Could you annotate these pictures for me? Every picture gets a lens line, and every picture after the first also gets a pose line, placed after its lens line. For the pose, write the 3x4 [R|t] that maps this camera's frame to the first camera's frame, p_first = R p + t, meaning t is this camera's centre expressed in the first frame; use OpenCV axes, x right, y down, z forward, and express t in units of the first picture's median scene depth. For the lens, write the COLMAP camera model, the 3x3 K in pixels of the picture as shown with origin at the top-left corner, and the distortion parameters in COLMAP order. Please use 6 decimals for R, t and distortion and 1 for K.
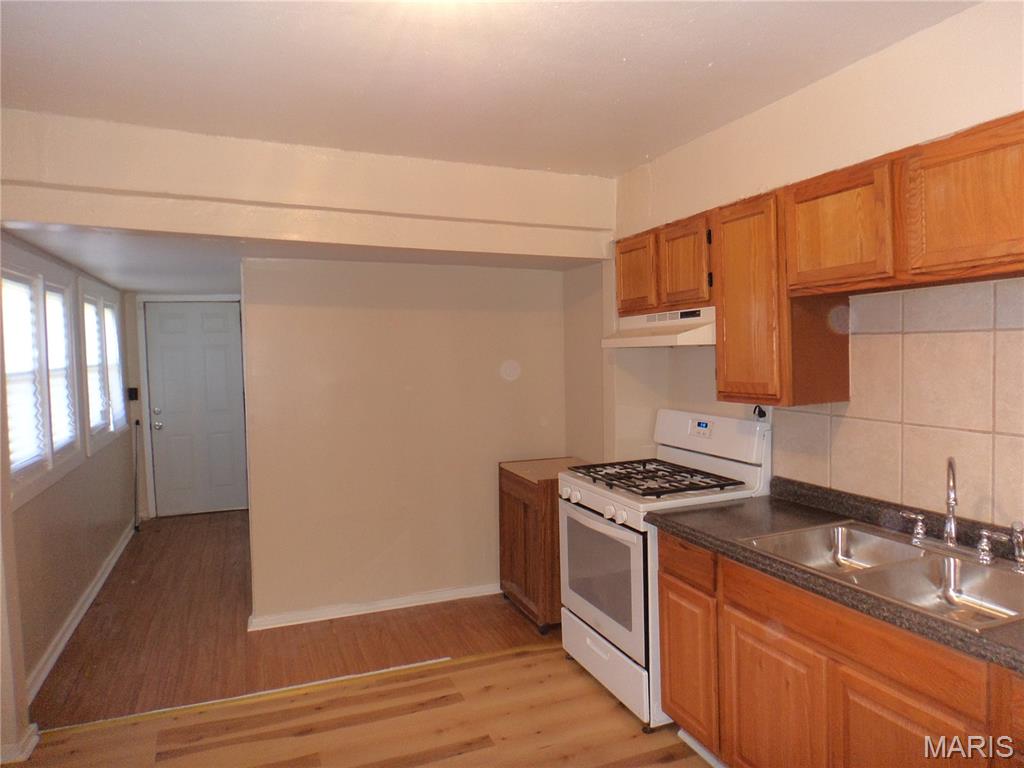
lens RADIAL K [[683.8, 0, 512.0], [0, 683.8, 384.0], [0, 0, 1]] dist [-0.036574, 0.000340]
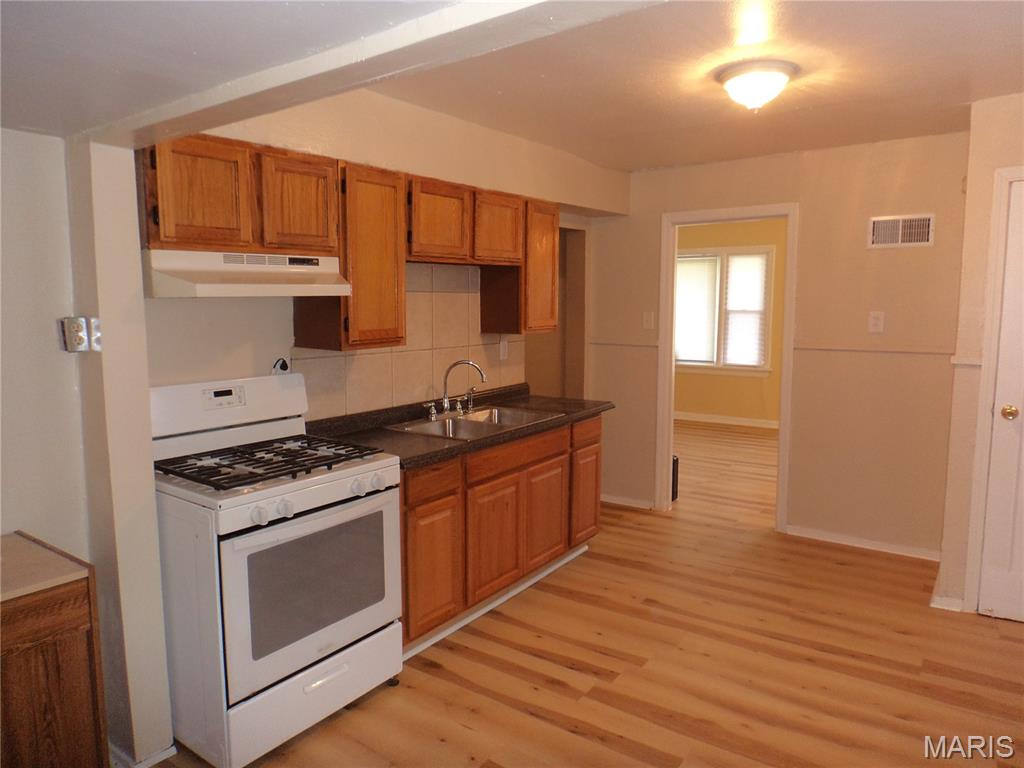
lens RADIAL K [[683.8, 0, 512.0], [0, 683.8, 384.0], [0, 0, 1]] dist [-0.036574, 0.000340]
pose [[-0.545077, -0.077685, 0.834779, -0.679906], [0.055530, 0.990166, 0.128404, -0.042293], [-0.836545, 0.116345, -0.535403, 1.301913]]
